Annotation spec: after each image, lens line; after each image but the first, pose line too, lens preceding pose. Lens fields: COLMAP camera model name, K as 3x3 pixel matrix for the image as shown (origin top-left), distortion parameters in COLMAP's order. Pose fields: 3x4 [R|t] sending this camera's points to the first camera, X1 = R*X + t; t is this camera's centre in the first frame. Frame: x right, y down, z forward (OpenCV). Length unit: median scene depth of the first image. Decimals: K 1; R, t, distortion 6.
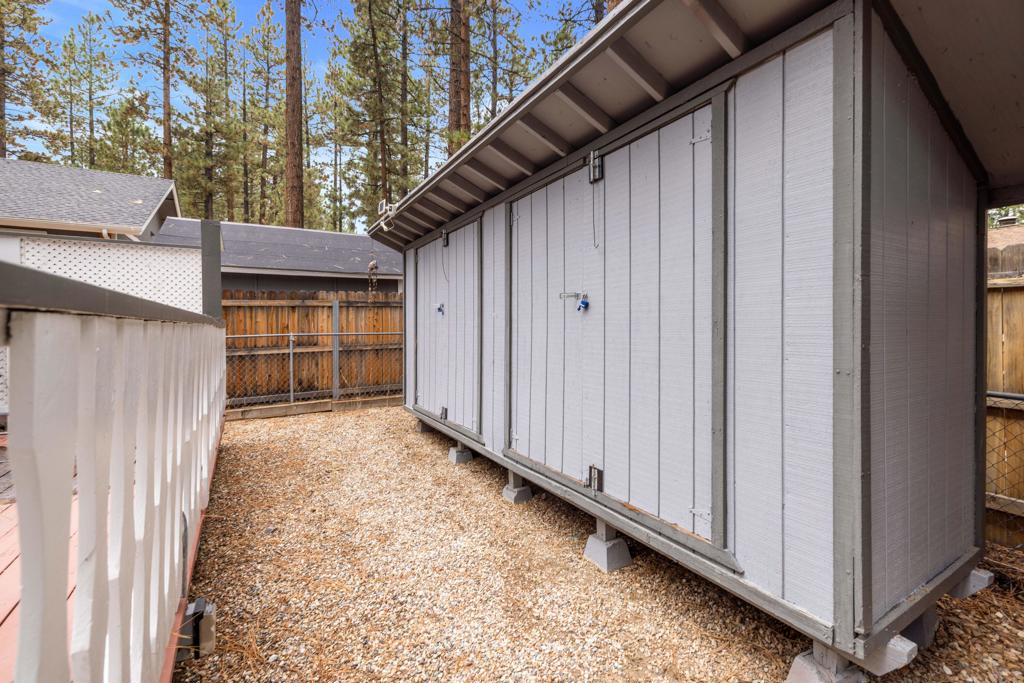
lens RADIAL K [[443.8, 0, 514.7], [0, 443.8, 329.9], [0, 0, 1]] dist [0.001130, 0.000111]
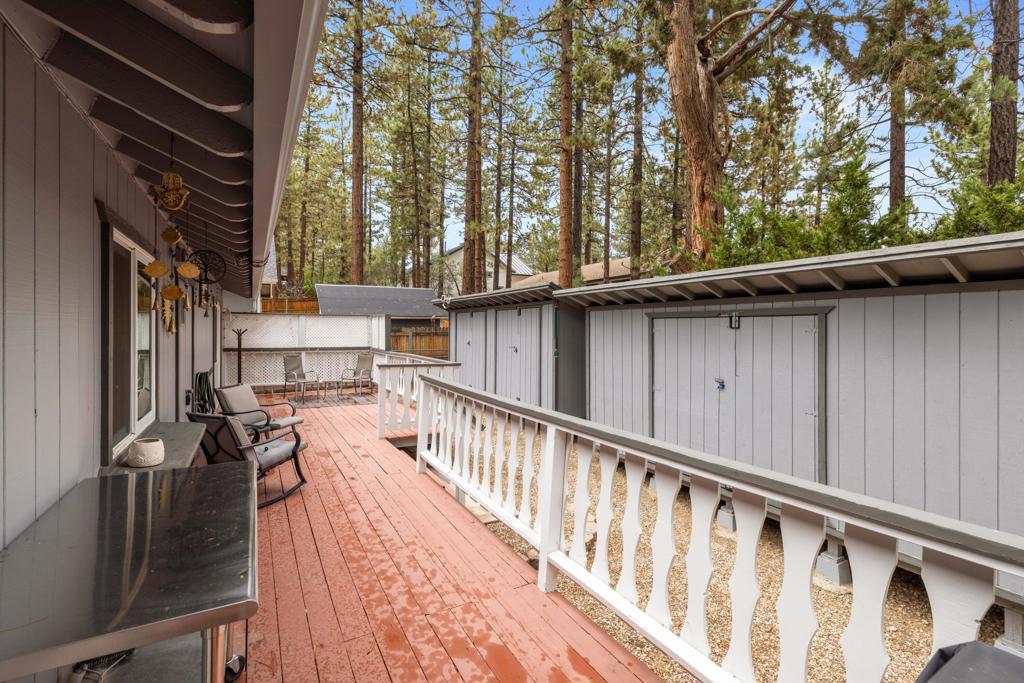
lens RADIAL K [[452.2, 0, 512.4], [0, 452.2, 330.8], [0, 0, 1]] dist [0.000011, -0.000016]
pose [[0.999696, 0.008134, -0.023256, 0.038287], [-0.008071, 0.999963, 0.002812, -0.039291], [0.023278, -0.002624, 0.999726, -0.446126]]
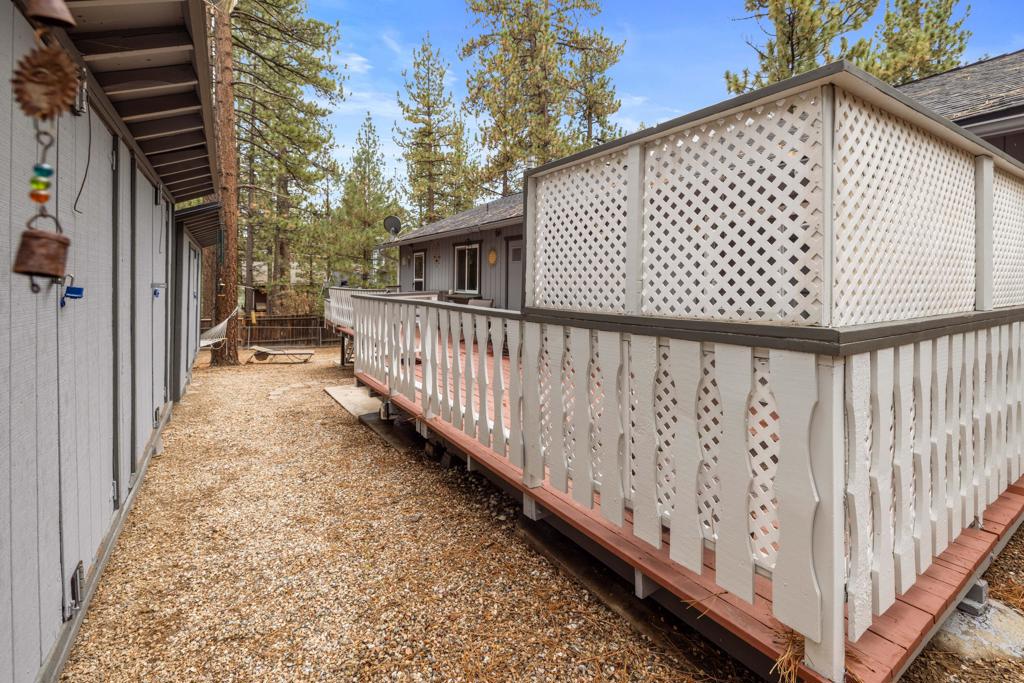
lens RADIAL K [[452.9, 0, 509.0], [0, 452.9, 289.9], [0, 0, 1]] dist [0.000319, 0.000038]
pose [[-0.999493, -0.002004, -0.031763, -0.156803], [-0.002659, 0.999784, 0.020608, -0.016773], [0.031715, 0.020682, -0.999283, 0.436778]]
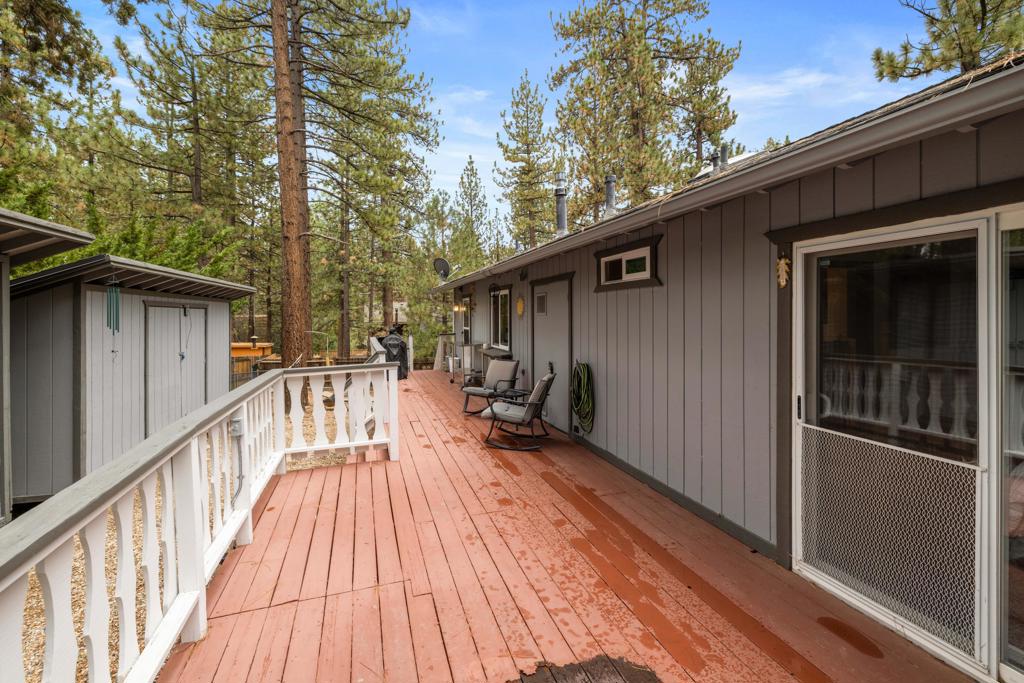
lens RADIAL K [[439.1, 0, 508.4], [0, 439.1, 323.3], [0, 0, 1]] dist [0.001009, -0.000448]
pose [[-0.974033, 0.002524, 0.226391, -0.252473], [0.007068, 0.999789, 0.019263, -0.040382], [-0.226295, 0.020363, -0.973846, 0.278461]]
